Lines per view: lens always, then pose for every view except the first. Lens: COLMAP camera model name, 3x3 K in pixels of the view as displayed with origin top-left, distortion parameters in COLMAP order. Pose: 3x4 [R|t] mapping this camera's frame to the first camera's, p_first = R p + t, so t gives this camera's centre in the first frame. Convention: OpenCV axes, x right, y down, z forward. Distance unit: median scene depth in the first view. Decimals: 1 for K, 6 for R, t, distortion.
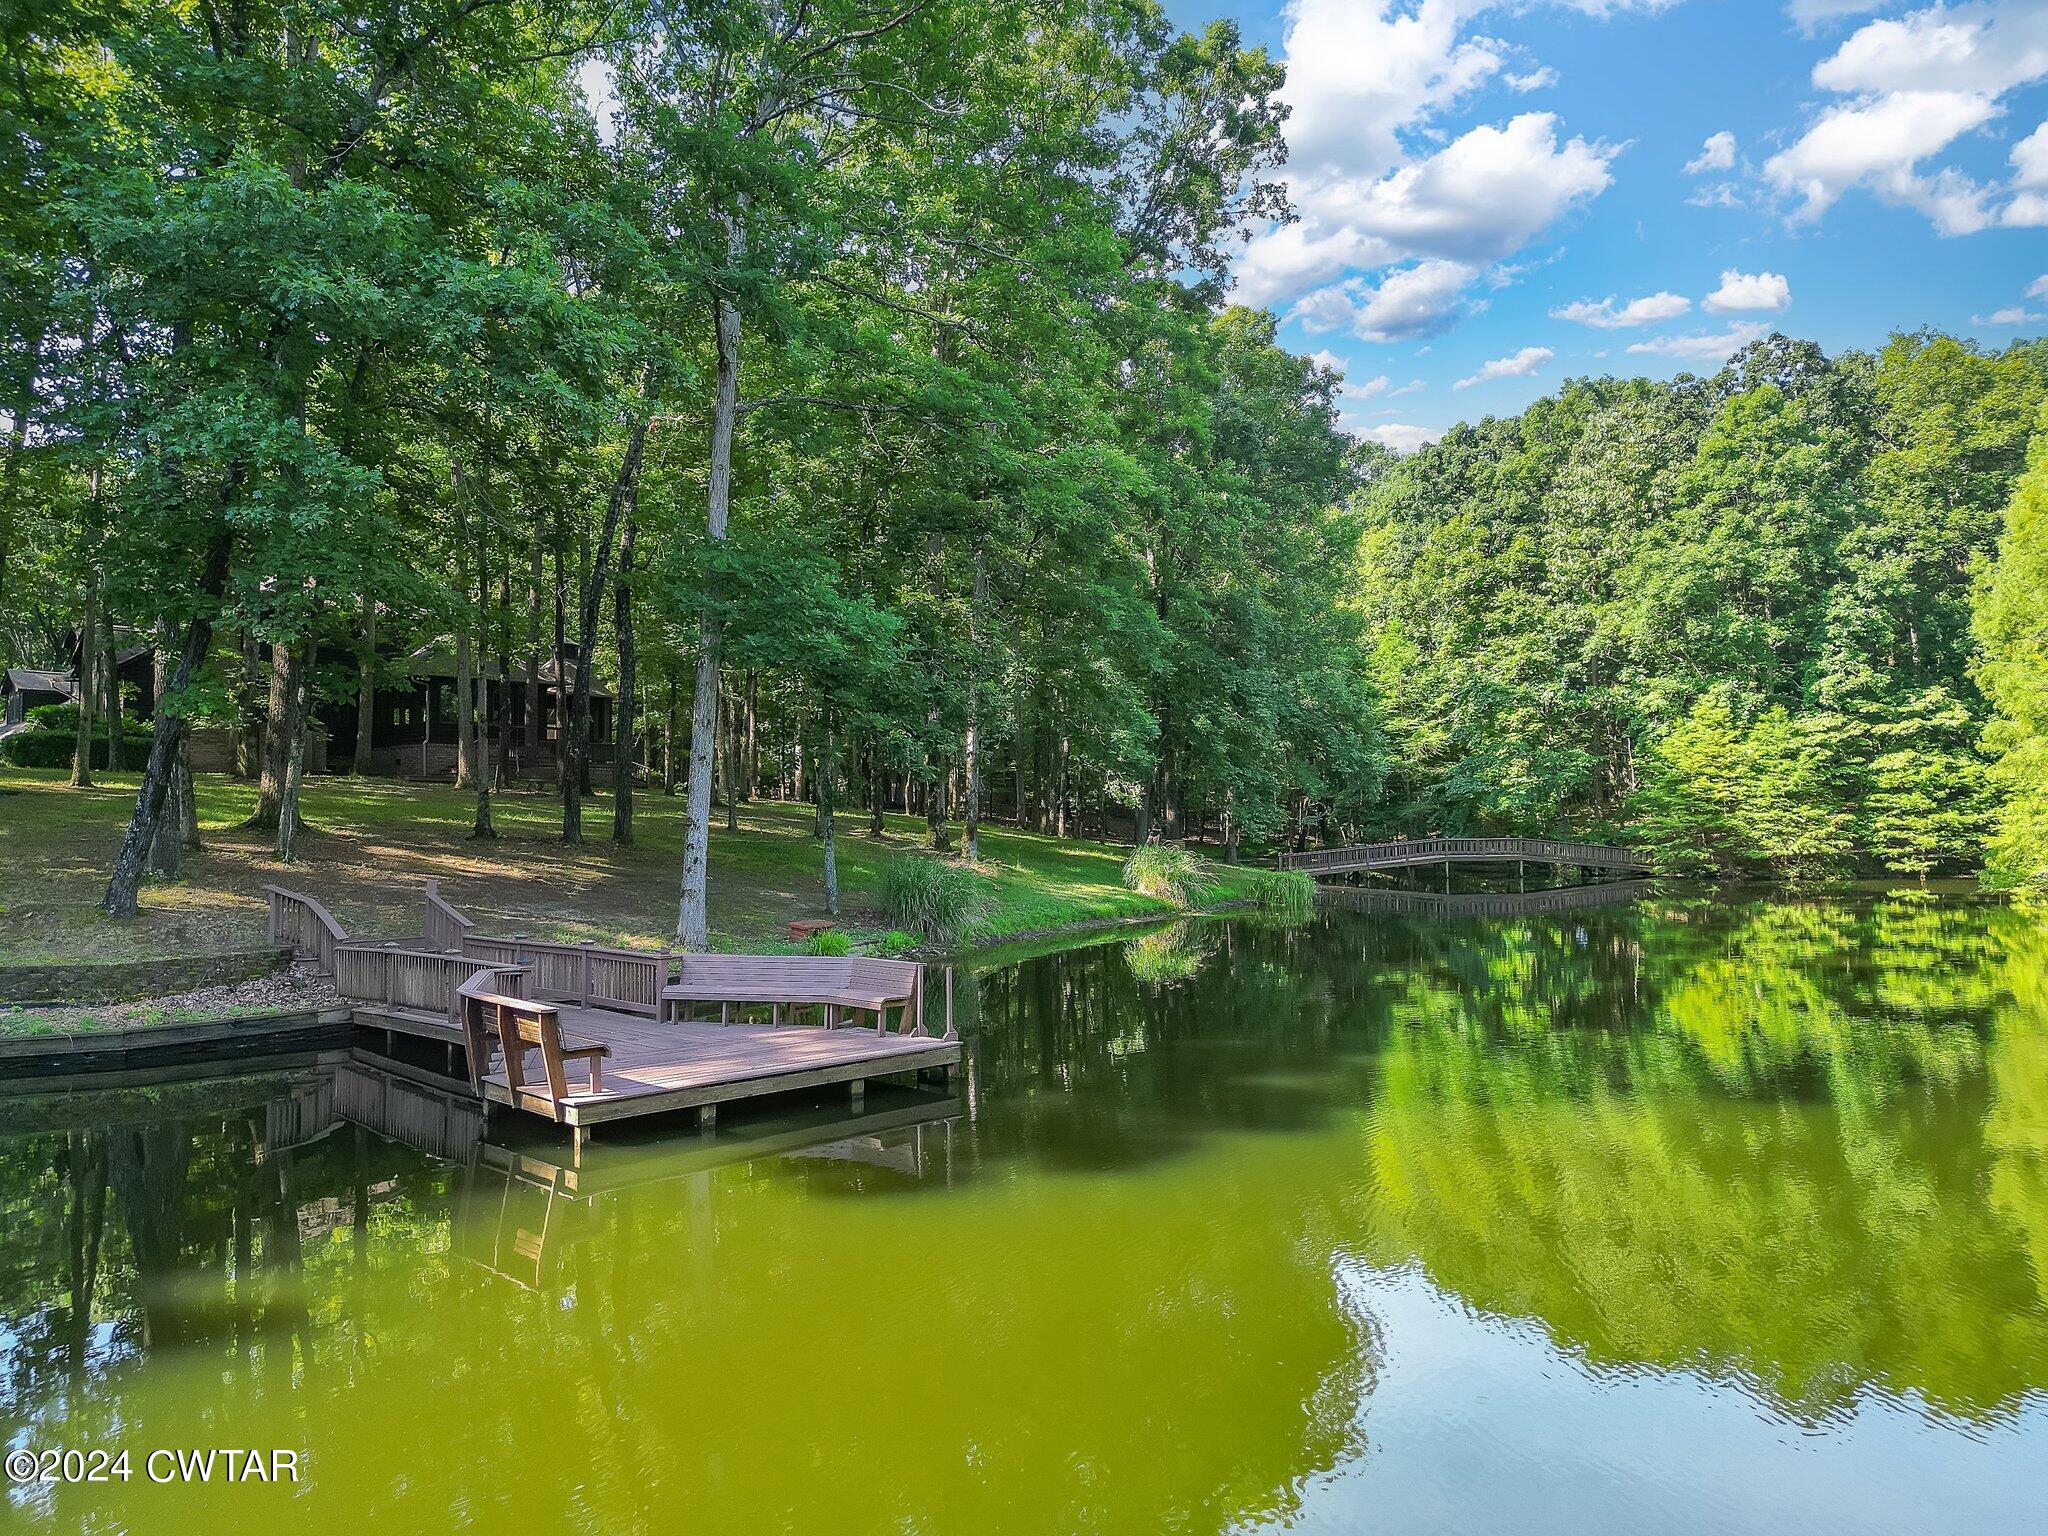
lens RADIAL K [[1440.9, 0, 1024.0], [0, 1440.9, 768.0], [0, 0, 1]] dist [0.072306, -0.000768]
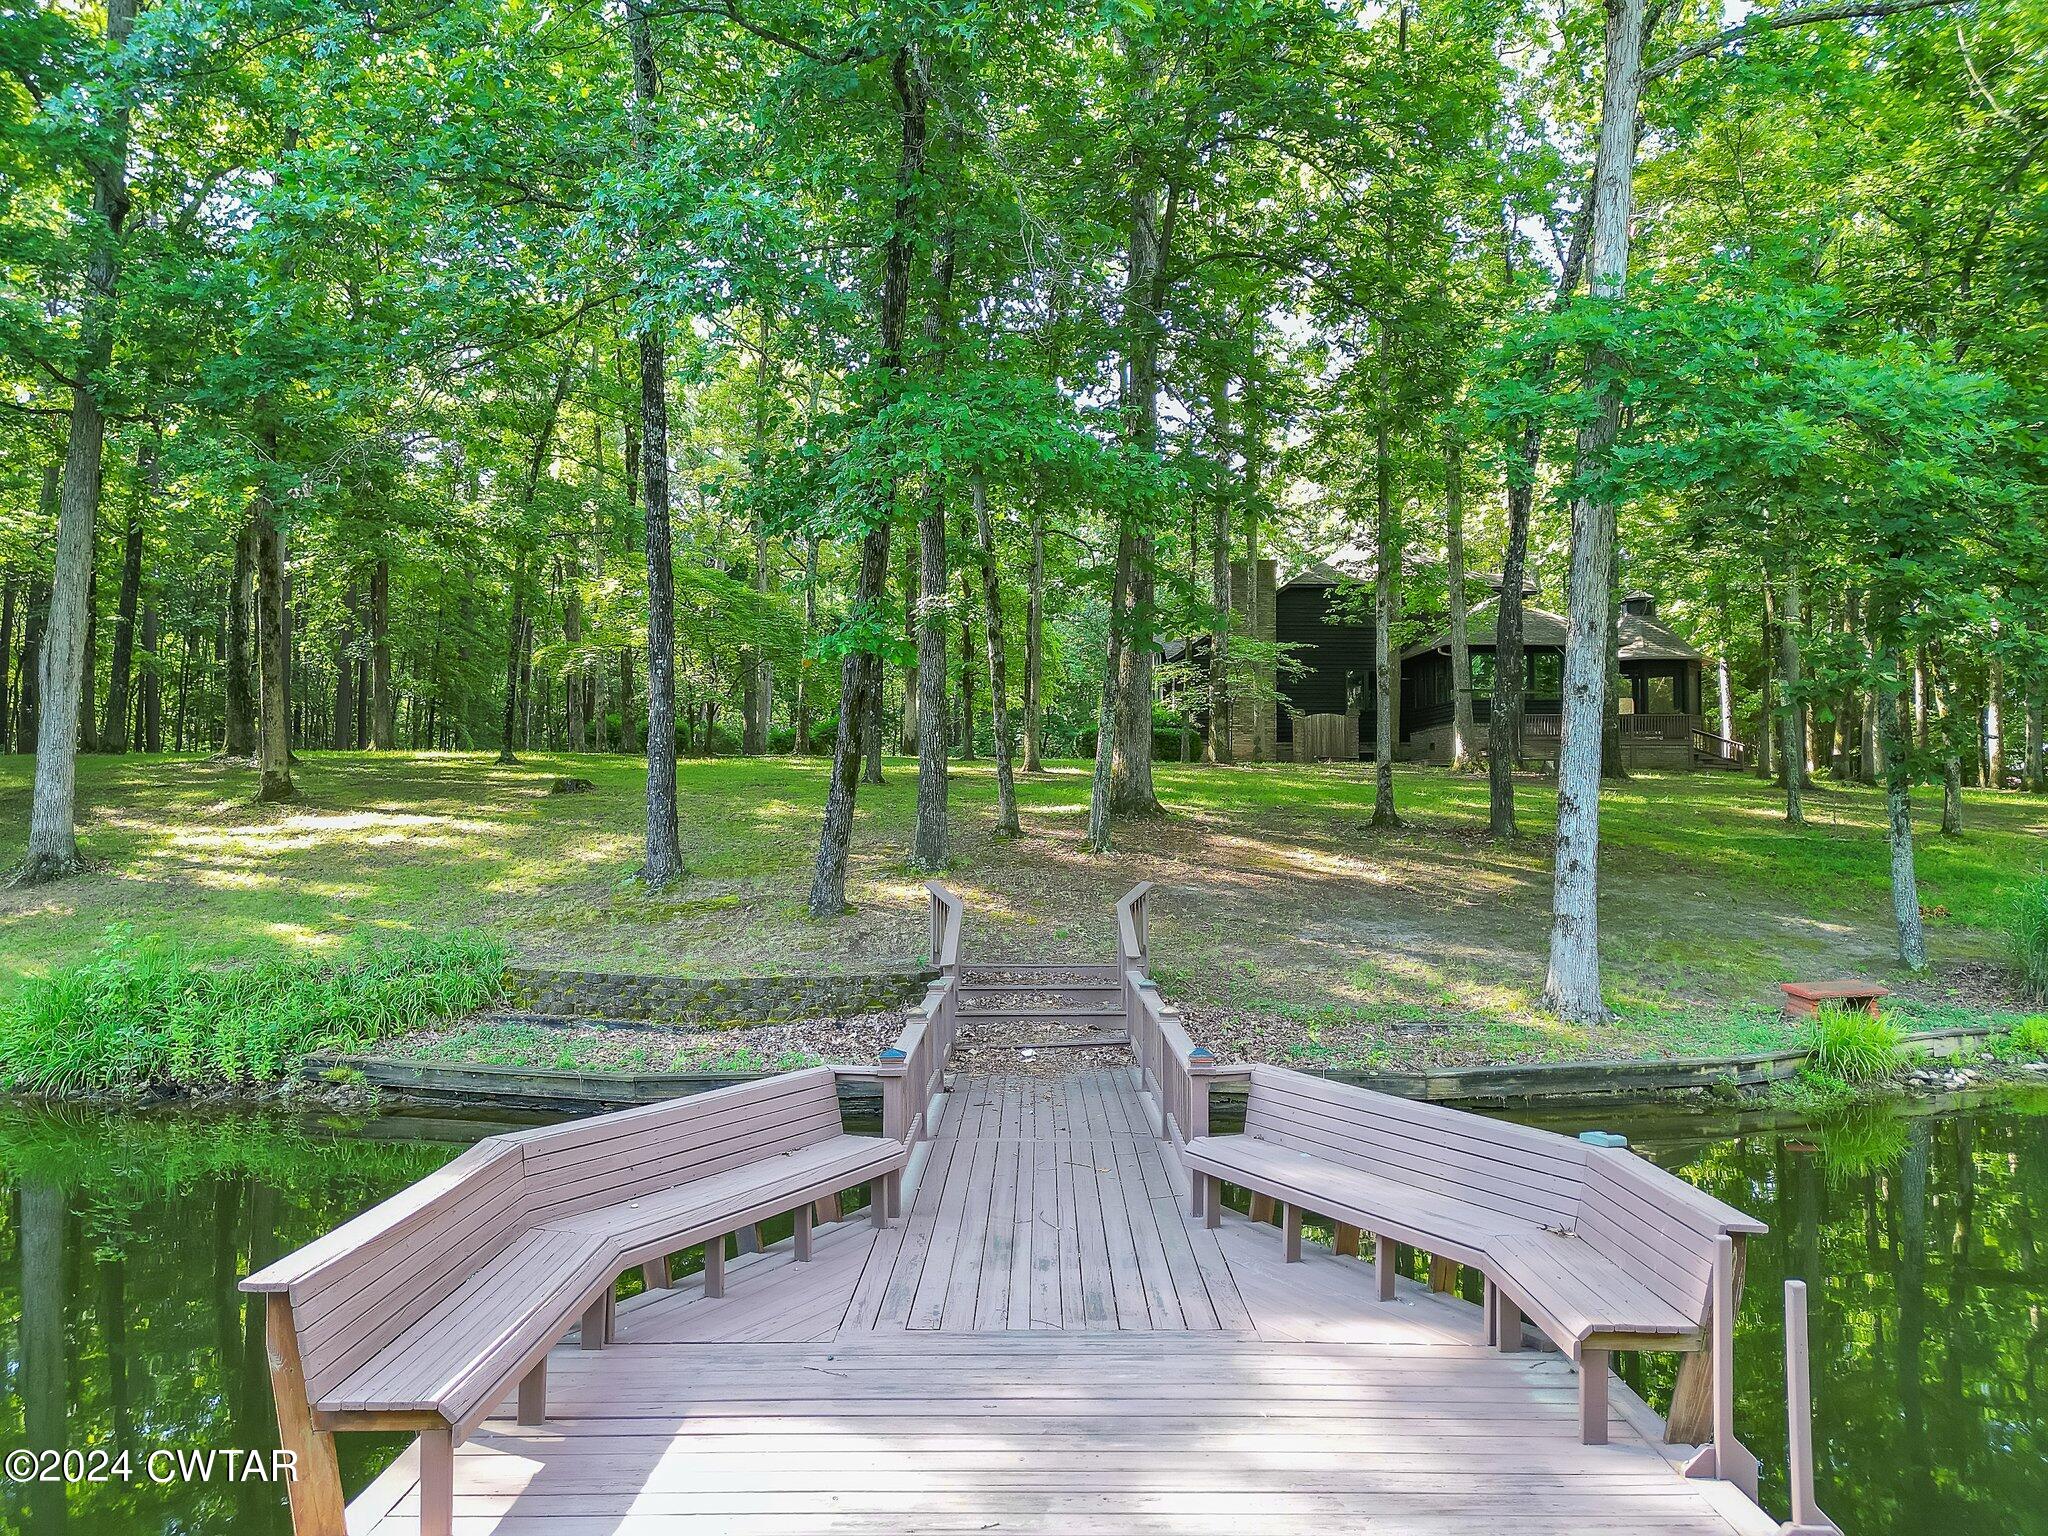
lens RADIAL K [[1440.9, 0, 1024.0], [0, 1440.9, 768.0], [0, 0, 1]] dist [0.072306, -0.000768]
pose [[0.718647, -0.023307, -0.694984, 0.024002], [0.024380, 0.999668, -0.008315, 0.023634], [0.694947, -0.010968, 0.718977, 0.419171]]
